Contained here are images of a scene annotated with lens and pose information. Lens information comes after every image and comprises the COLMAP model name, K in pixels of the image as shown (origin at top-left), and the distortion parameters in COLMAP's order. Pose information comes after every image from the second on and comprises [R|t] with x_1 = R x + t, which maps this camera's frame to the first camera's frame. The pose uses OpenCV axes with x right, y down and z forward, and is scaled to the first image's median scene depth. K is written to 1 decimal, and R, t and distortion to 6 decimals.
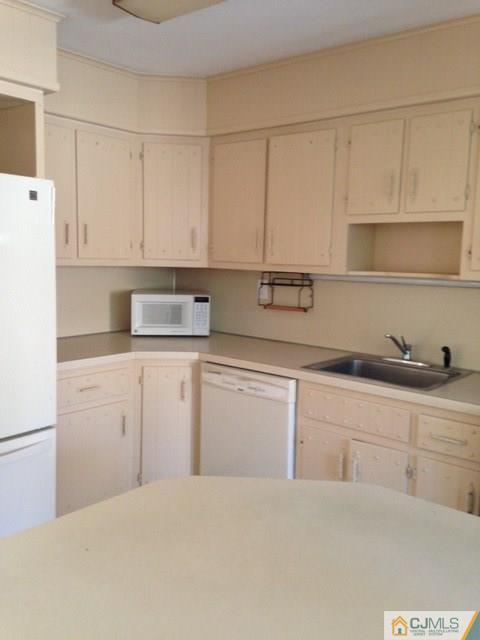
lens RADIAL K [[596.5, 0, 240.0], [0, 596.5, 320.0], [0, 0, 1]] dist [0.161669, -0.009798]
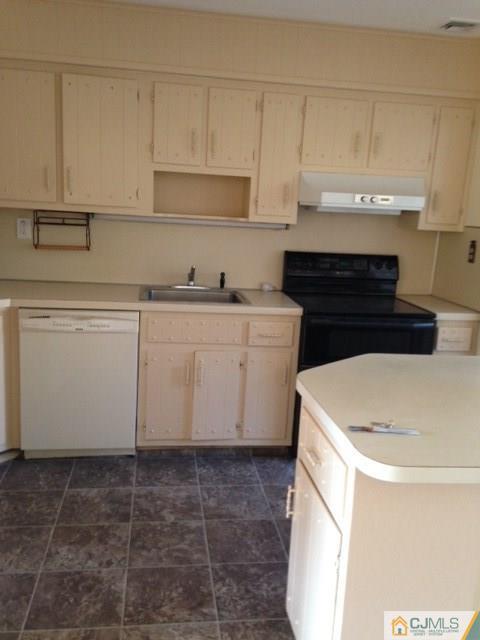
lens RADIAL K [[596.5, 0, 240.0], [0, 596.5, 320.0], [0, 0, 1]] dist [0.161669, -0.009798]
pose [[0.654228, -0.134281, 0.744281, -0.595319], [0.049353, 0.989594, 0.135159, -0.026296], [-0.754685, -0.051692, 0.654048, 0.112978]]
